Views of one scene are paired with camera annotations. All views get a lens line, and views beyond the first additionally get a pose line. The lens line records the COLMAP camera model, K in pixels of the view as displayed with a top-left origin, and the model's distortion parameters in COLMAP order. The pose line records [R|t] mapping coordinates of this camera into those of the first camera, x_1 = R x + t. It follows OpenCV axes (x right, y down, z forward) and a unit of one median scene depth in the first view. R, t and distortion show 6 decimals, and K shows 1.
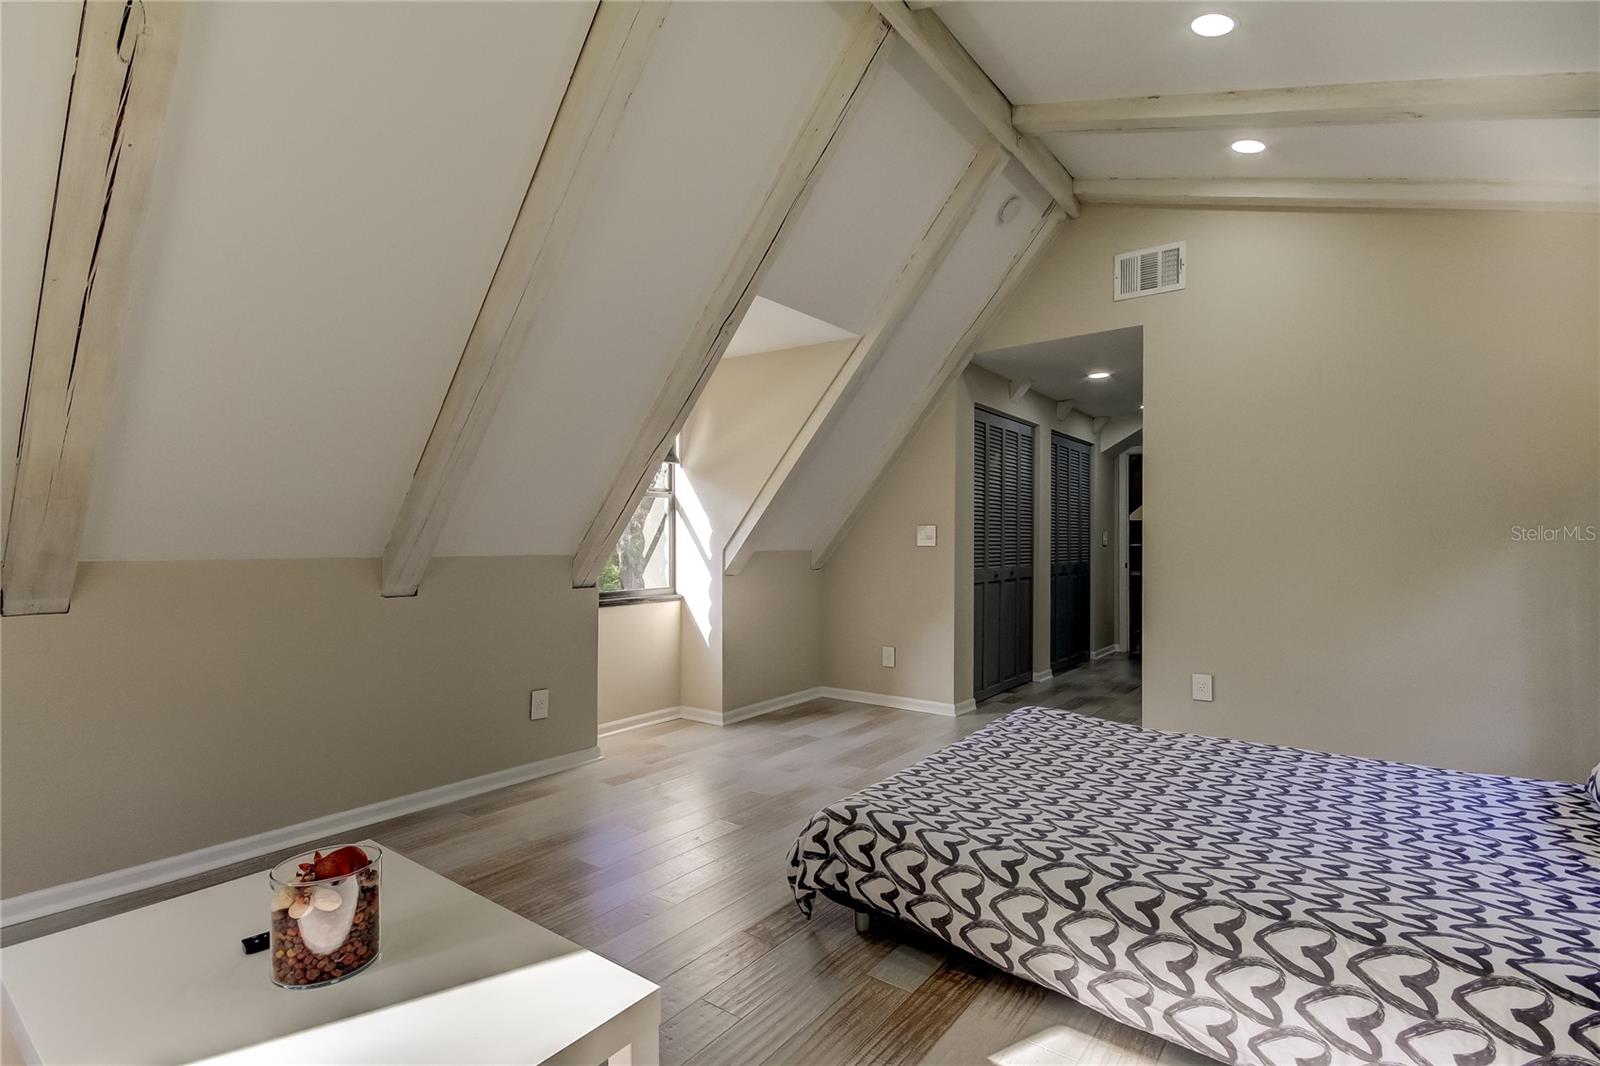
lens RADIAL K [[760.3, 0, 805.4], [0, 760.3, 546.9], [0, 0, 1]] dist [0.014963, 0.000294]
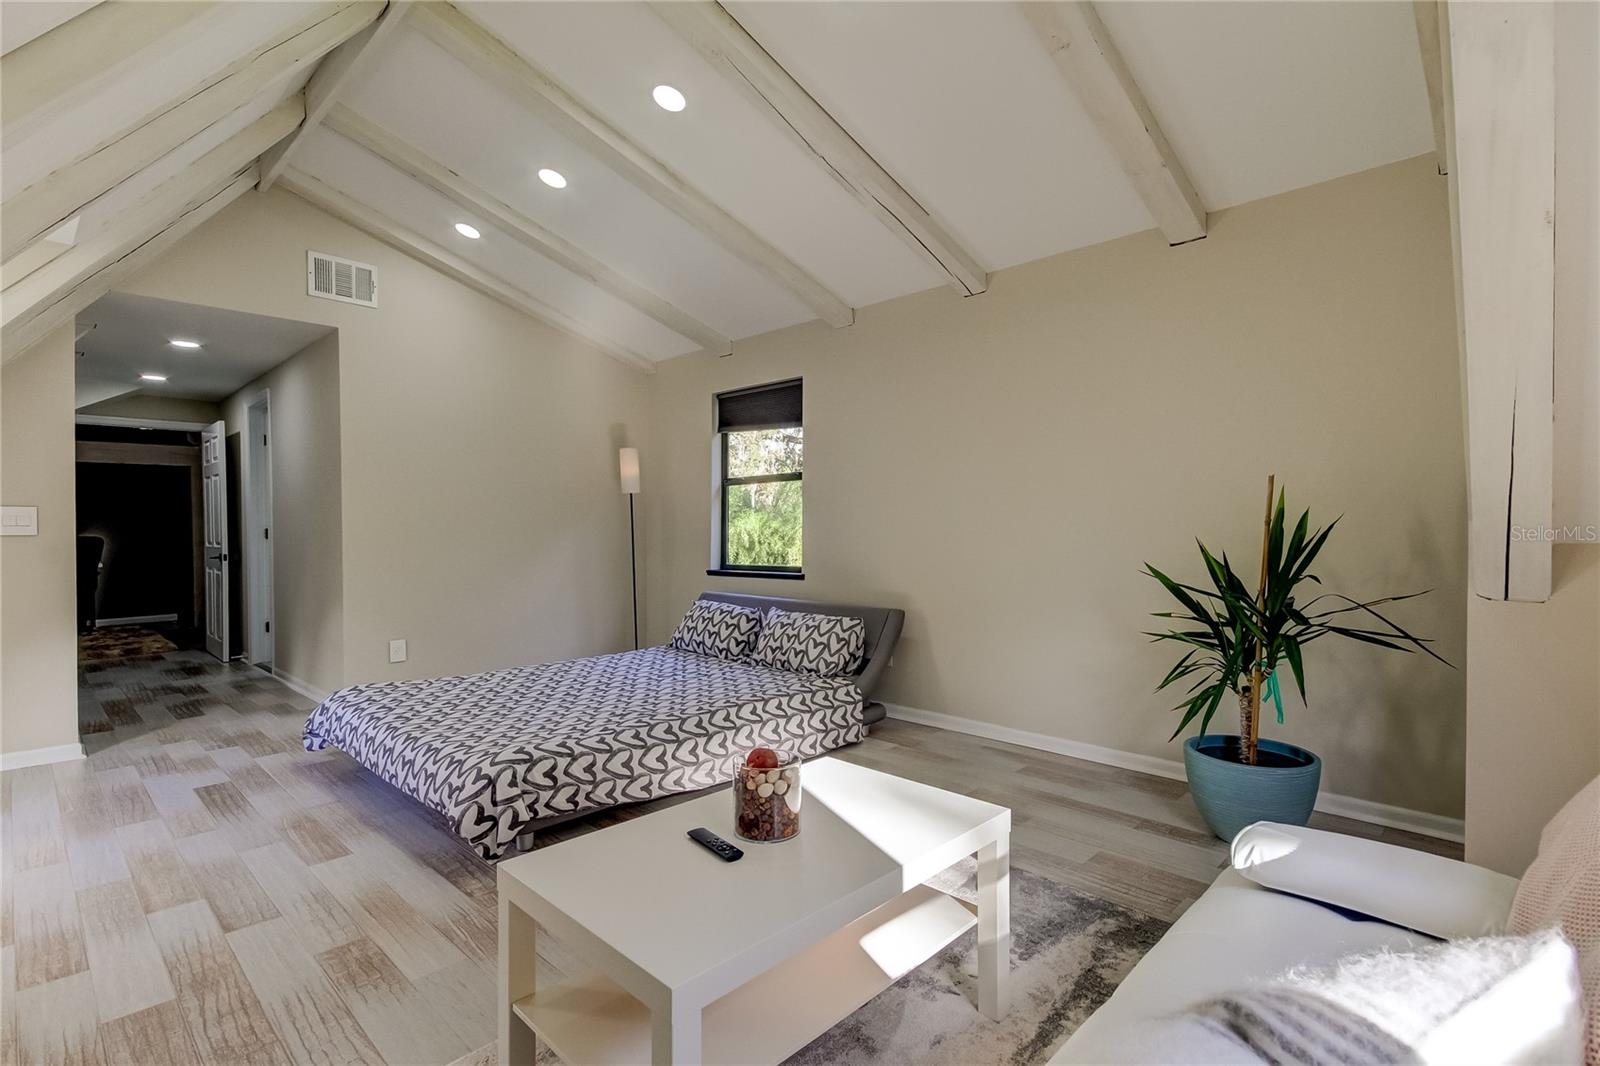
lens RADIAL K [[760.3, 0, 805.4], [0, 760.3, 546.9], [0, 0, 1]] dist [0.014963, 0.000294]
pose [[0.122515, -0.023529, 0.992188, -1.175058], [0.008326, 0.999708, 0.022679, -0.000592], [-0.992432, 0.005483, 0.122676, 0.452806]]
